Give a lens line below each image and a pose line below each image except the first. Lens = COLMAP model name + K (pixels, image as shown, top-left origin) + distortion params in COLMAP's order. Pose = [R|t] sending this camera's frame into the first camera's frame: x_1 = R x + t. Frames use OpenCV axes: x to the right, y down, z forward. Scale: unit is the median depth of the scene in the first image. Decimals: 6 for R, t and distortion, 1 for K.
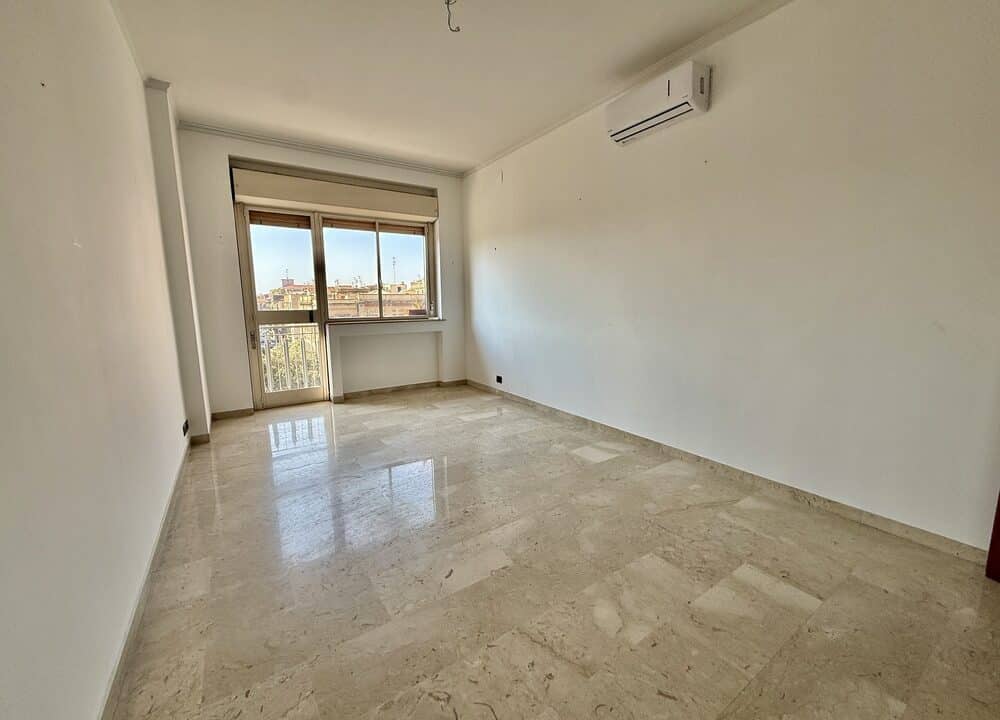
lens RADIAL K [[399.0, 0, 497.0], [0, 399.0, 360.0], [0, 0, 1]] dist [0.000105, 0.000115]
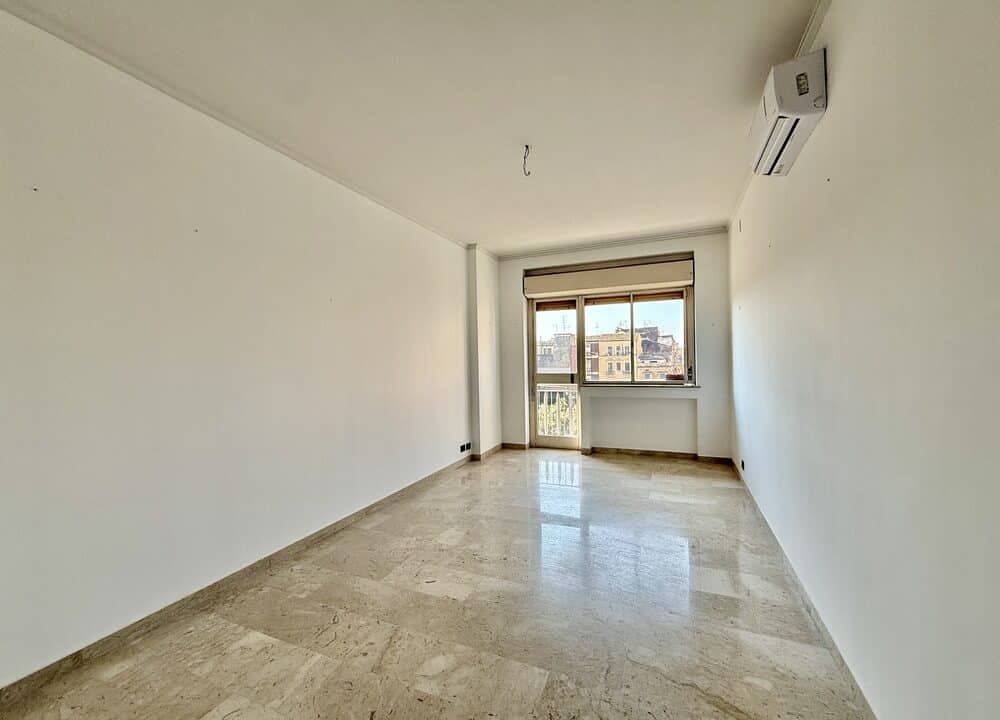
lens RADIAL K [[399.0, 0, 497.0], [0, 399.0, 360.0], [0, 0, 1]] dist [0.000105, 0.000115]
pose [[0.550380, 0.003051, -0.834909, 0.436262], [-0.108948, 0.991705, -0.068196, -0.057055], [0.827776, 0.128496, 0.546147, 0.130629]]
